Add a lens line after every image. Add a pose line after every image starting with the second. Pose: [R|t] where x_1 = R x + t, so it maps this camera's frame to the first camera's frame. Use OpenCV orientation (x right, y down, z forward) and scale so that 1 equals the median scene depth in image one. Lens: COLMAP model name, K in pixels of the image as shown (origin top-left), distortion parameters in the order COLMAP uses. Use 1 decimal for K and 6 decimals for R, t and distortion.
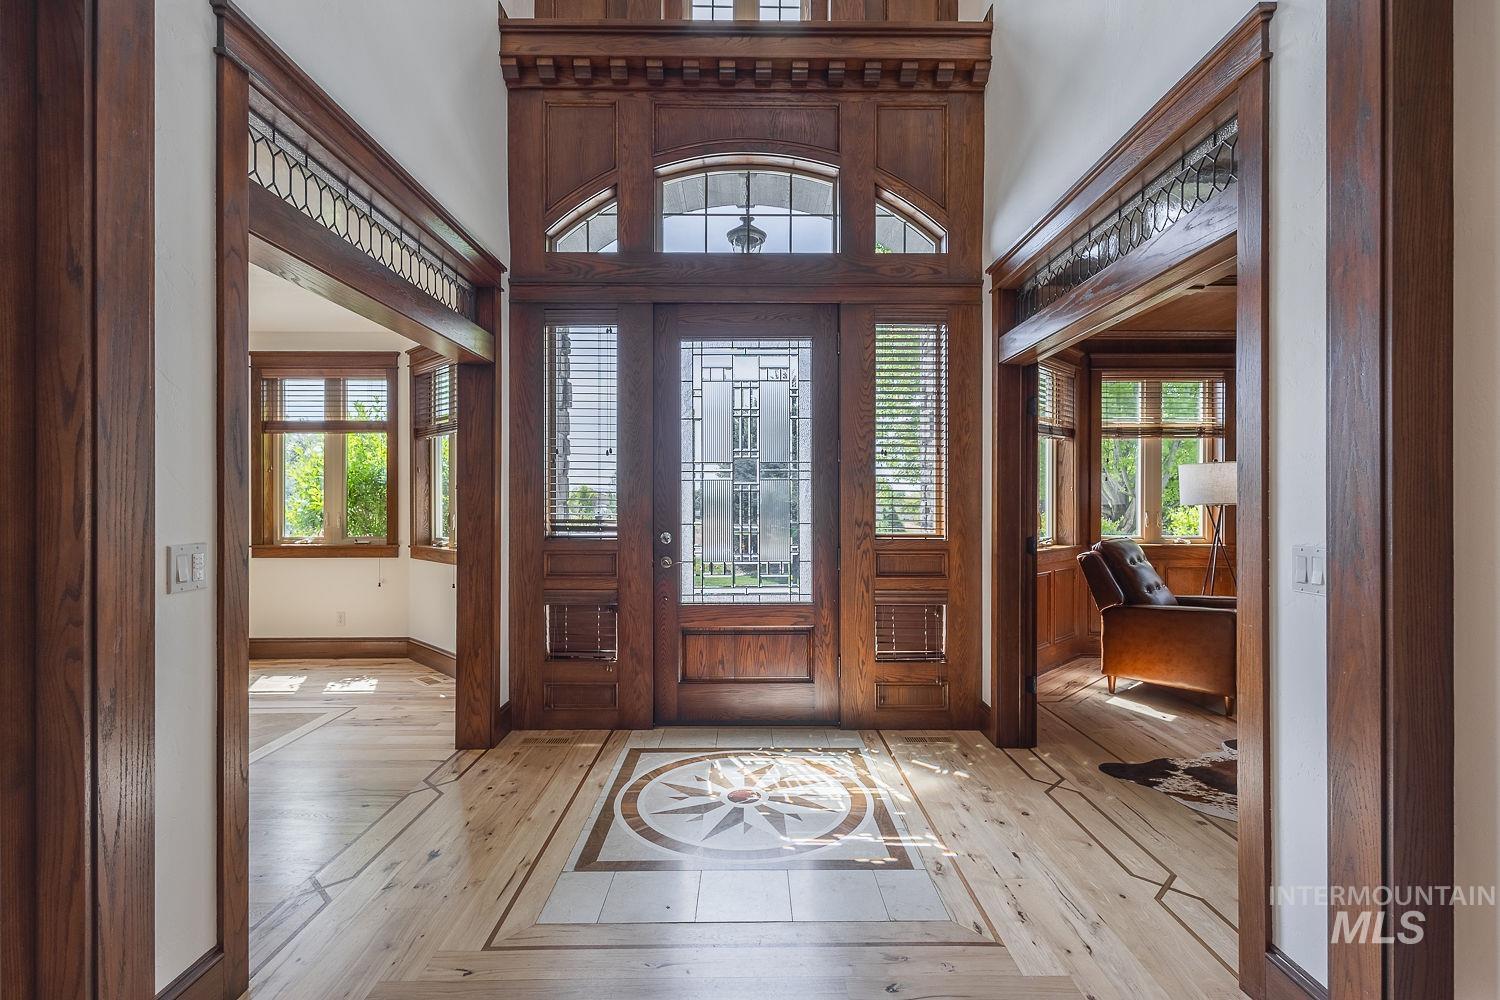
lens RADIAL K [[700.7, 0, 748.0], [0, 700.7, 497.4], [0, 0, 1]] dist [0.013556, -0.004188]
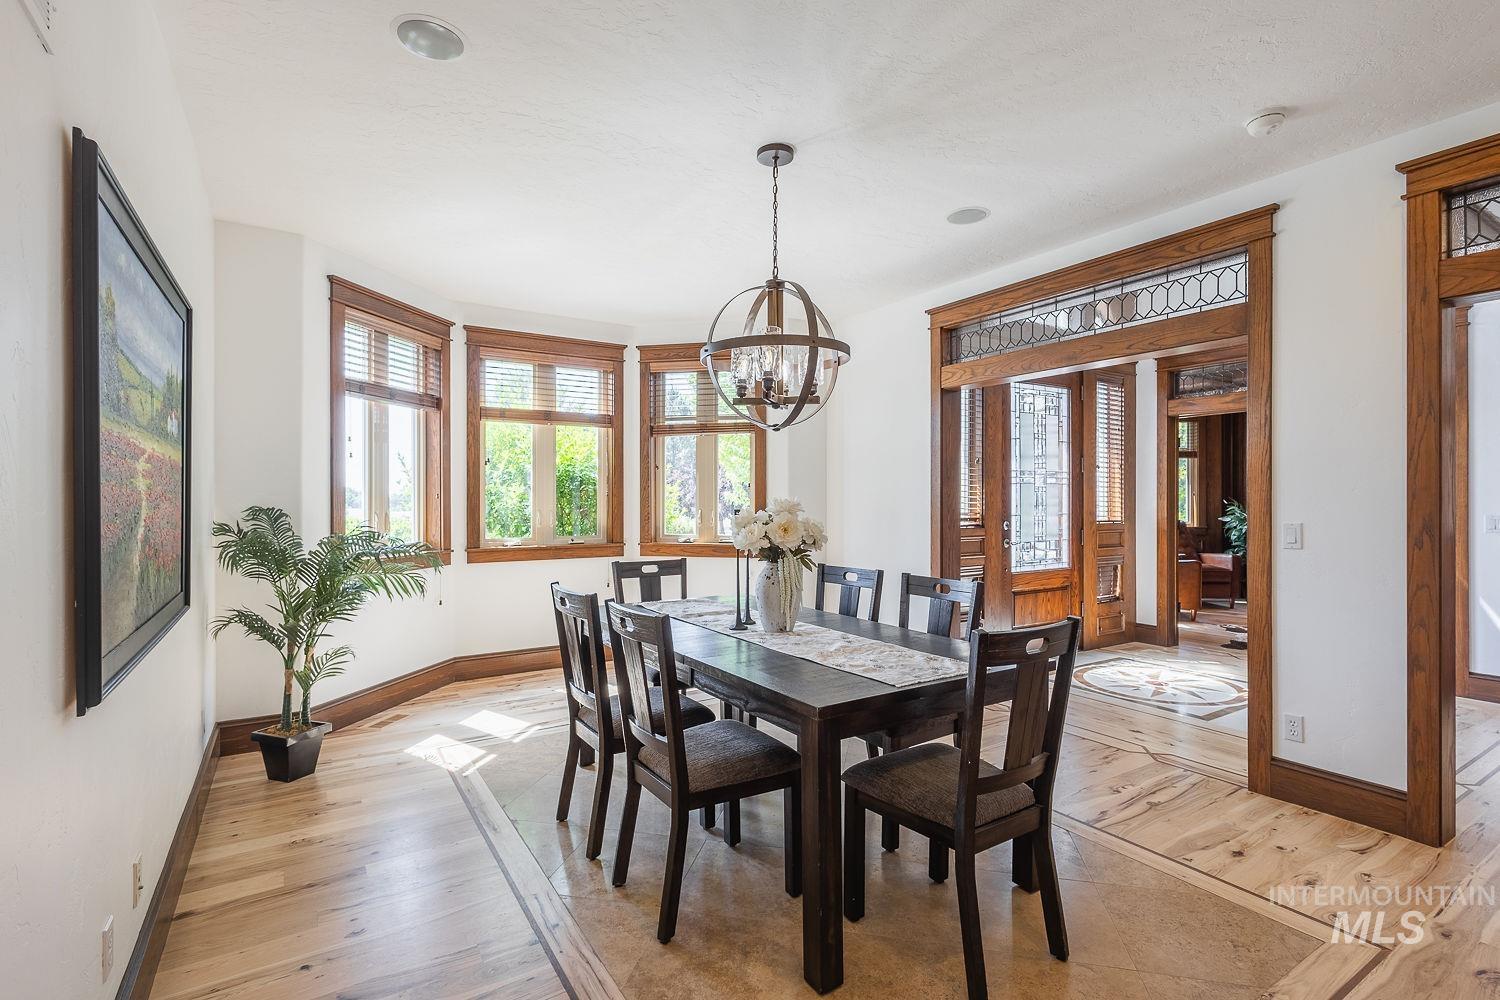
lens RADIAL K [[700.7, 0, 758.2], [0, 700.7, 501.7], [0, 0, 1]] dist [0.013556, -0.004188]
pose [[0.835582, -0.001303, 0.549364, -0.876435], [-0.003597, 0.999963, 0.007843, 0.001344], [-0.549354, -0.008530, 0.835546, 0.088377]]
